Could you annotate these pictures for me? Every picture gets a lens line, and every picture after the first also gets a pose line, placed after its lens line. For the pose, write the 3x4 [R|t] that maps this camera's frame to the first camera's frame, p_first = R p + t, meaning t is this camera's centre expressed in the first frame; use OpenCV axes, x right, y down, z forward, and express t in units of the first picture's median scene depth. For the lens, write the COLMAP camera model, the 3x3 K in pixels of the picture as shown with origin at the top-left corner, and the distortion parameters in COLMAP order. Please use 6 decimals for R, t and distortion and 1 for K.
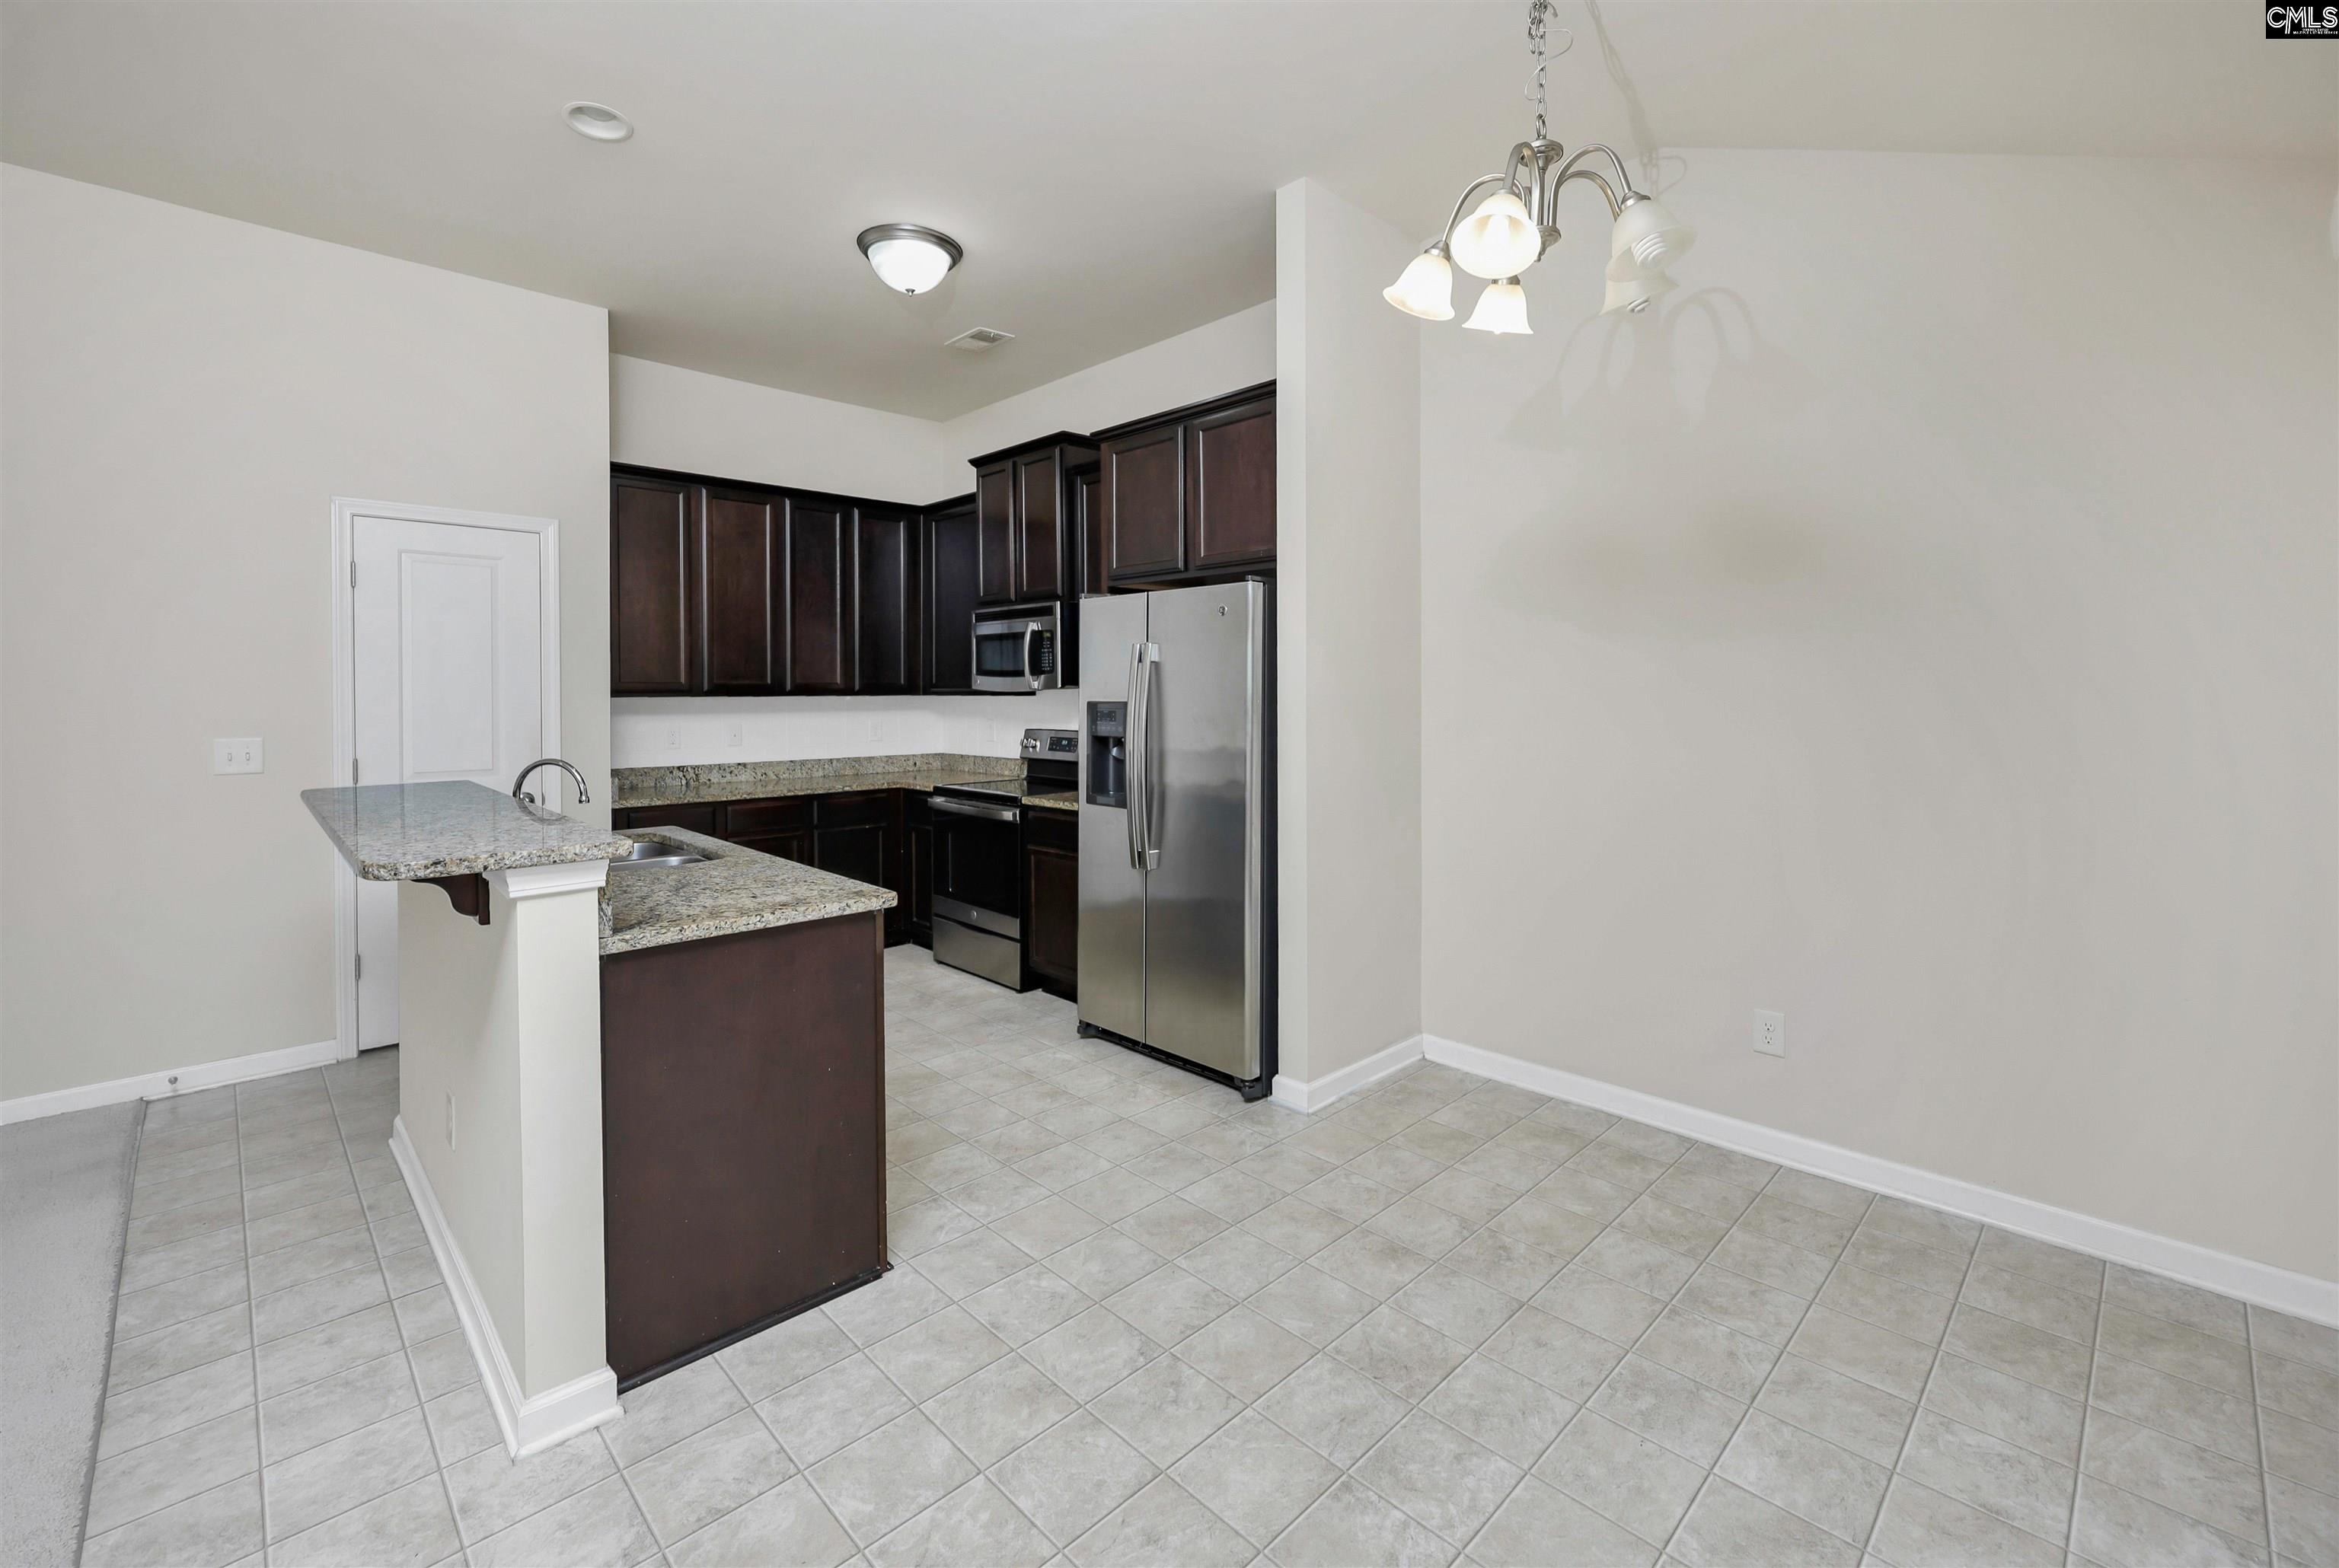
lens RADIAL K [[990.0, 0, 1173.0], [0, 990.0, 696.3], [0, 0, 1]] dist [0.000075, -0.000136]
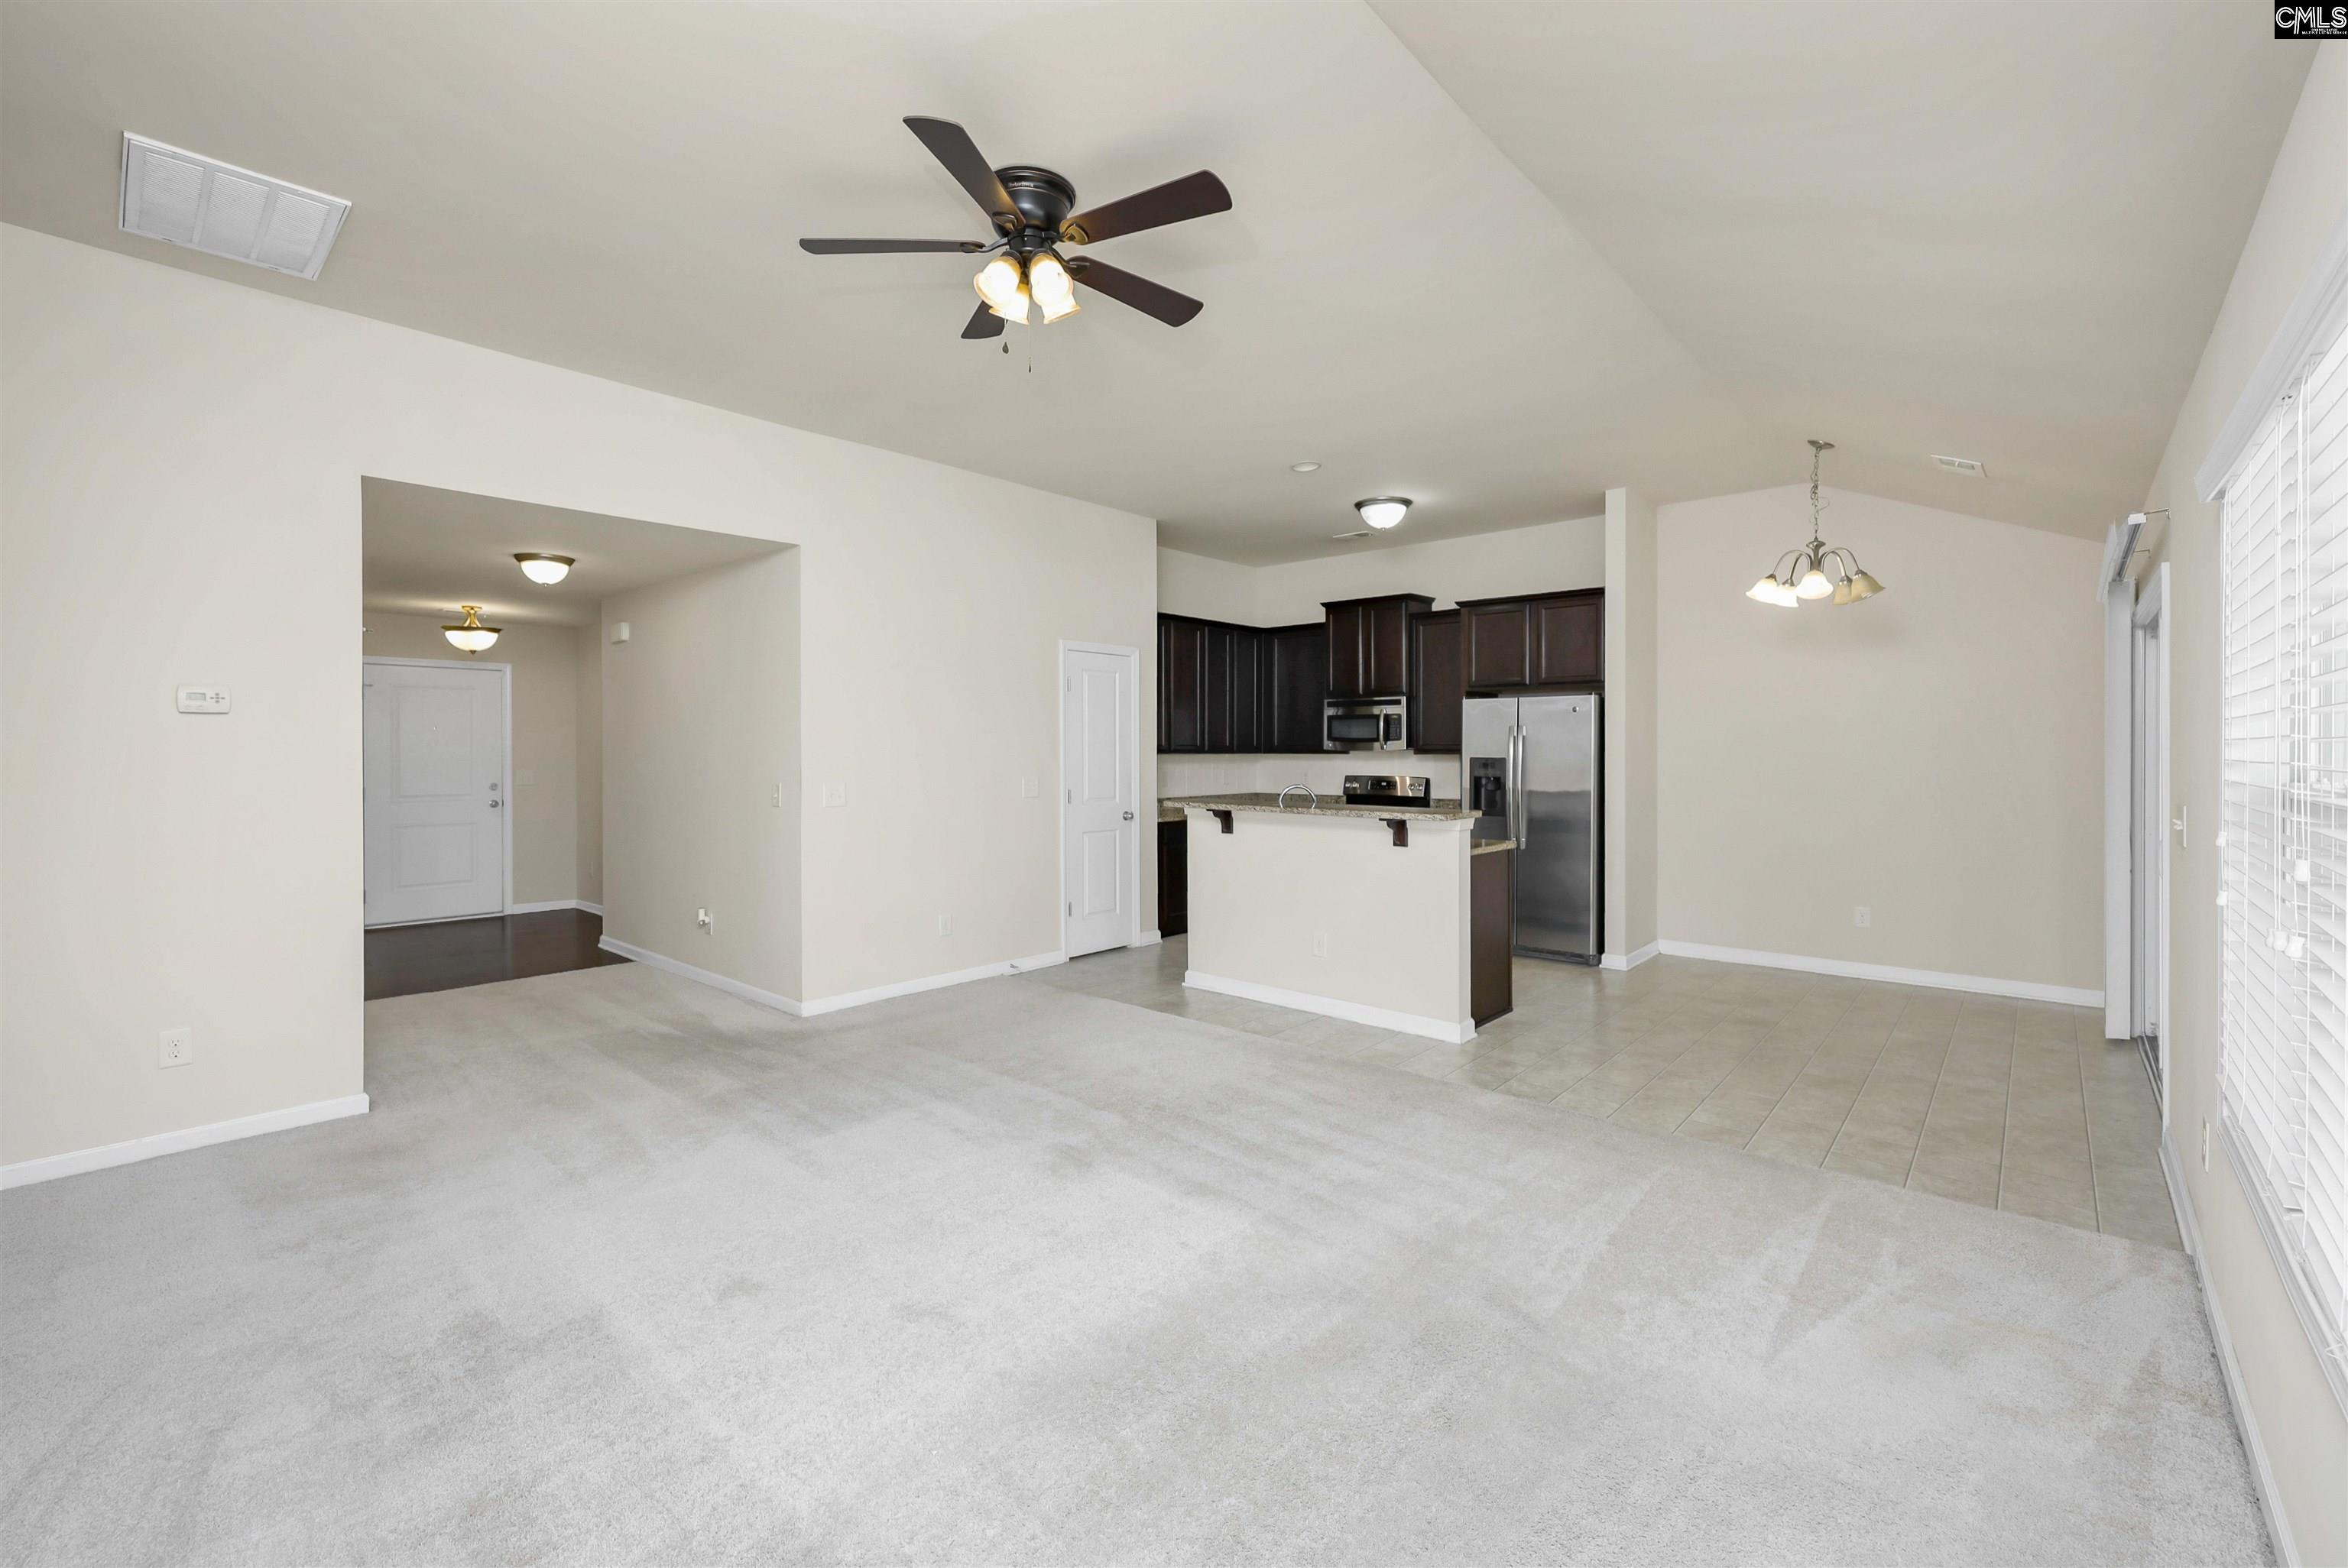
lens RADIAL K [[980.9, 0, 1172.8], [0, 980.9, 751.5], [0, 0, 1]] dist [-0.001333, -0.000119]
pose [[0.997766, 0.001242, 0.066800, -0.595926], [-0.001097, 0.999997, -0.002211, -0.000851], [-0.066802, 0.002132, 0.997764, -0.579421]]
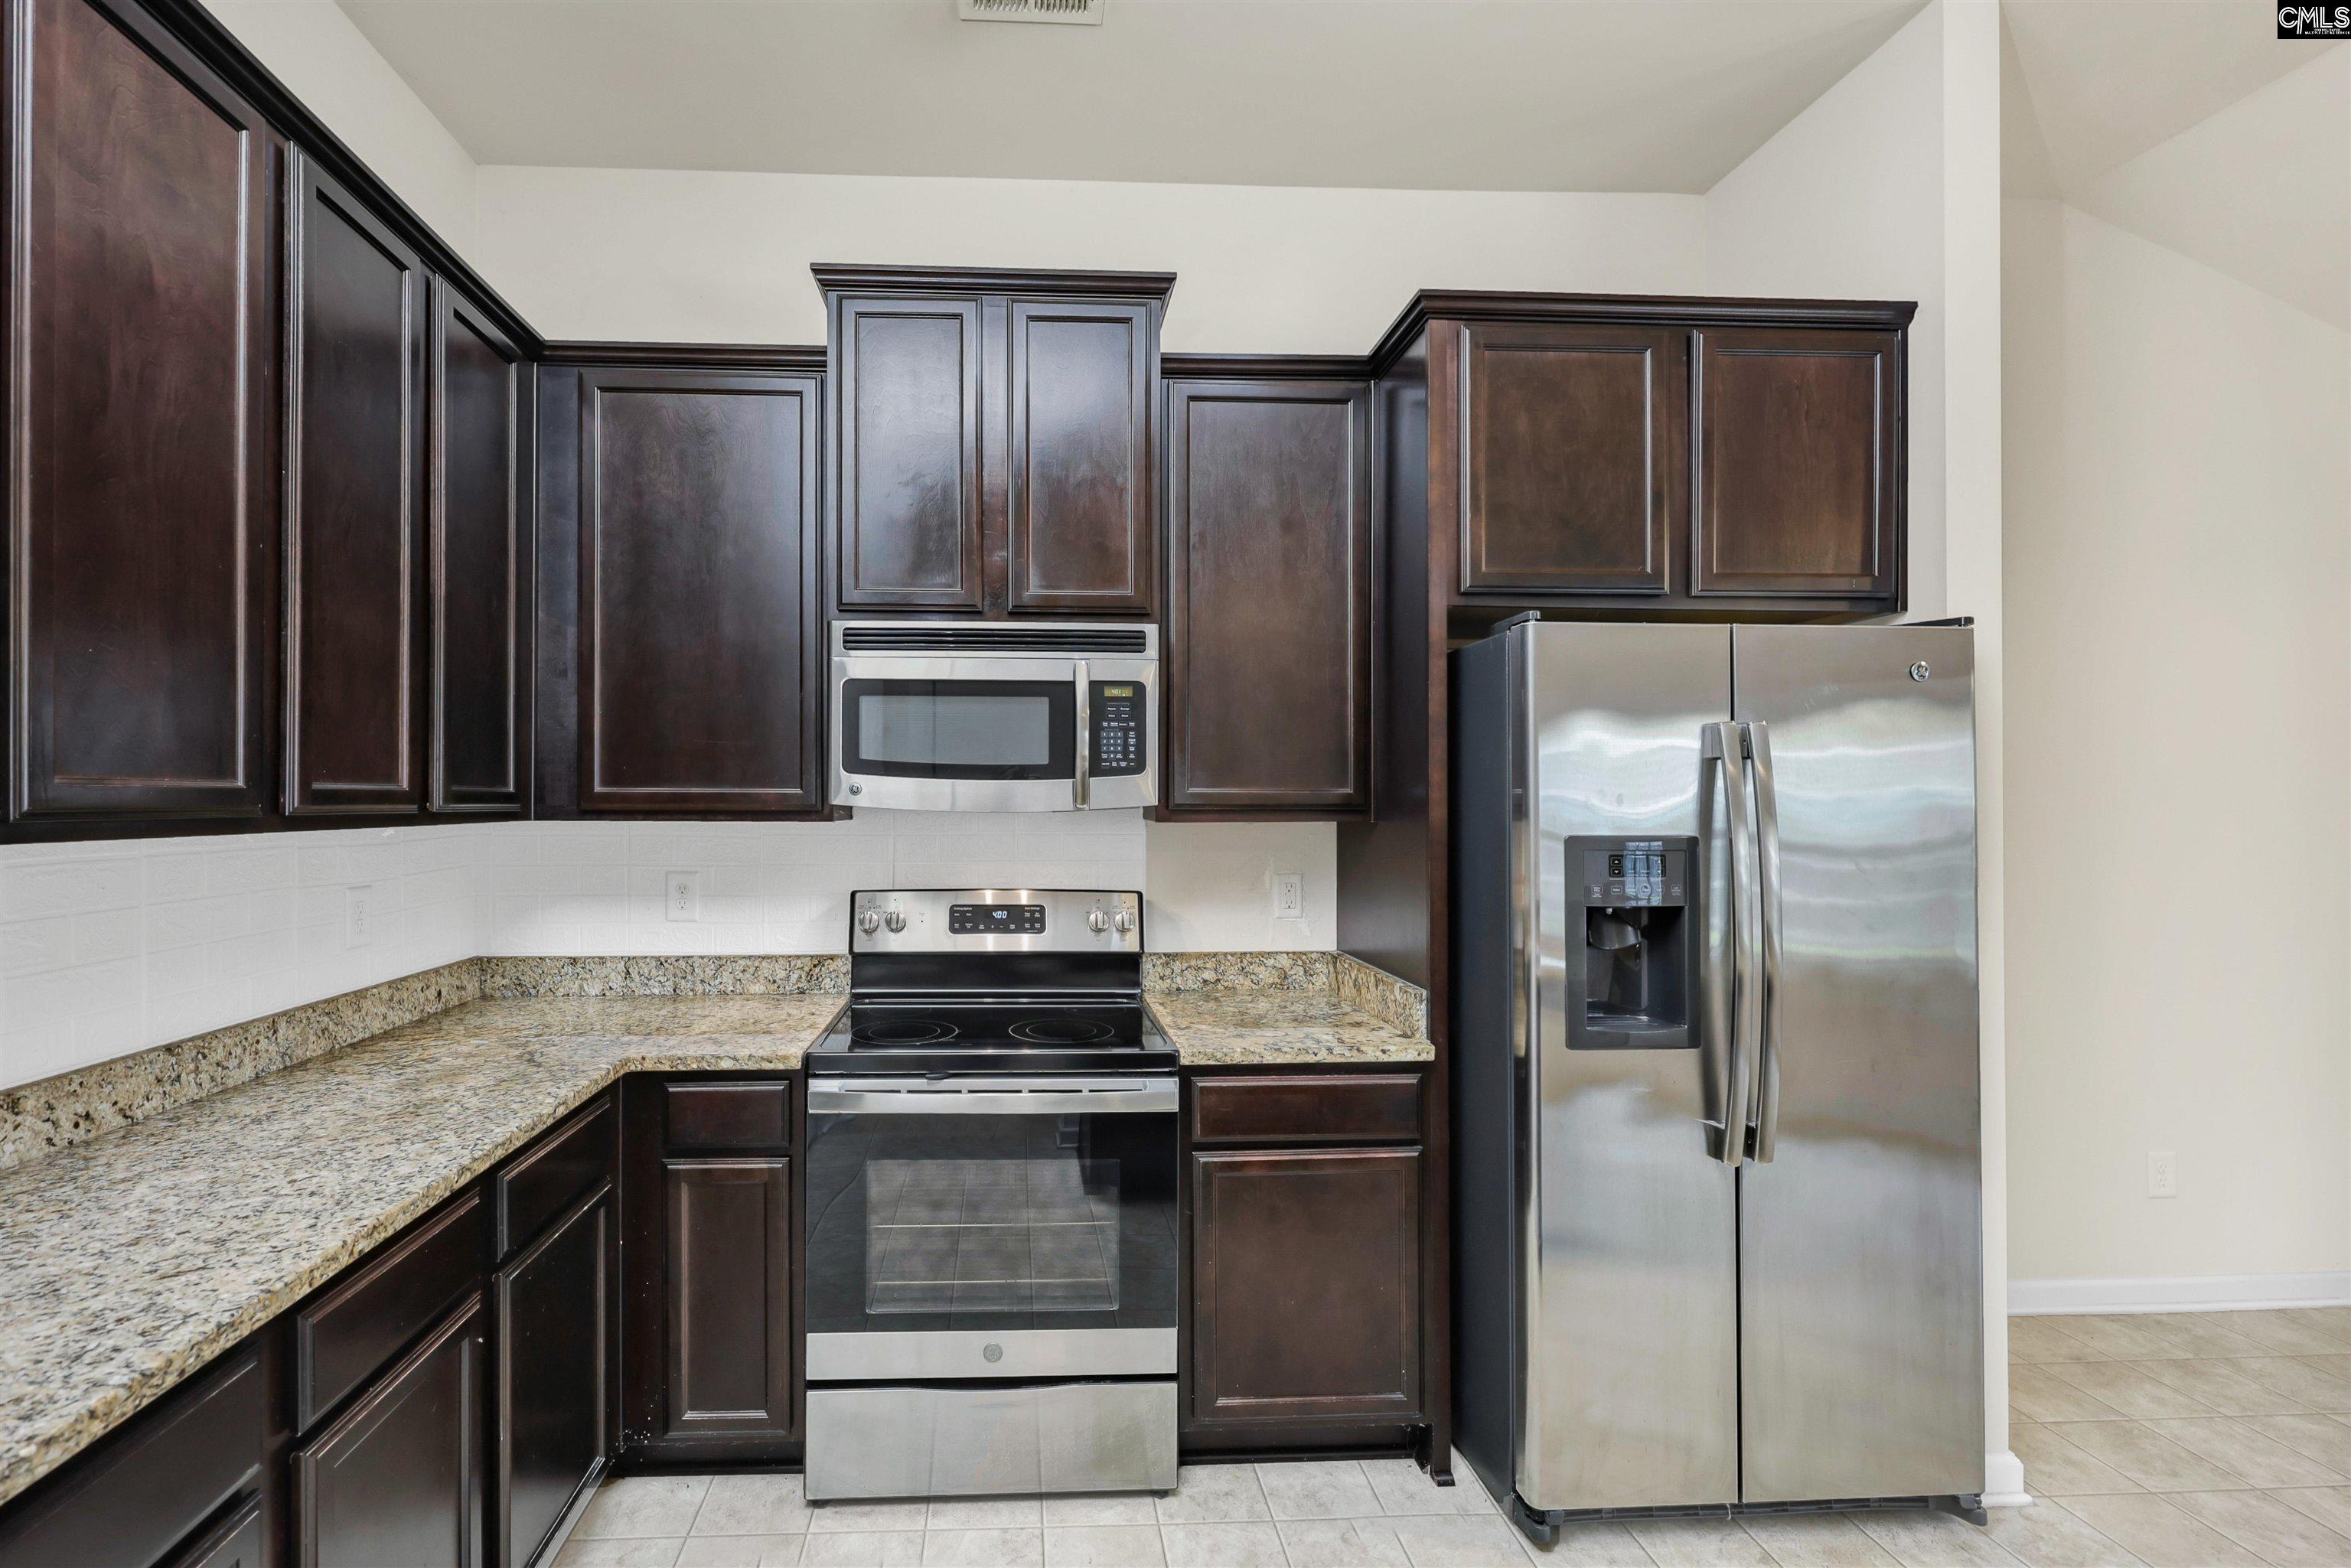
lens RADIAL K [[1082.2, 0, 1089.3], [0, 1082.2, 784.0], [0, 0, 1]] dist [0.037382, 0.000174]
pose [[0.671948, 0.006980, 0.740565, -0.517907], [-0.002095, 0.999970, -0.007524, -0.014267], [-0.740595, 0.003504, 0.671942, 0.662198]]
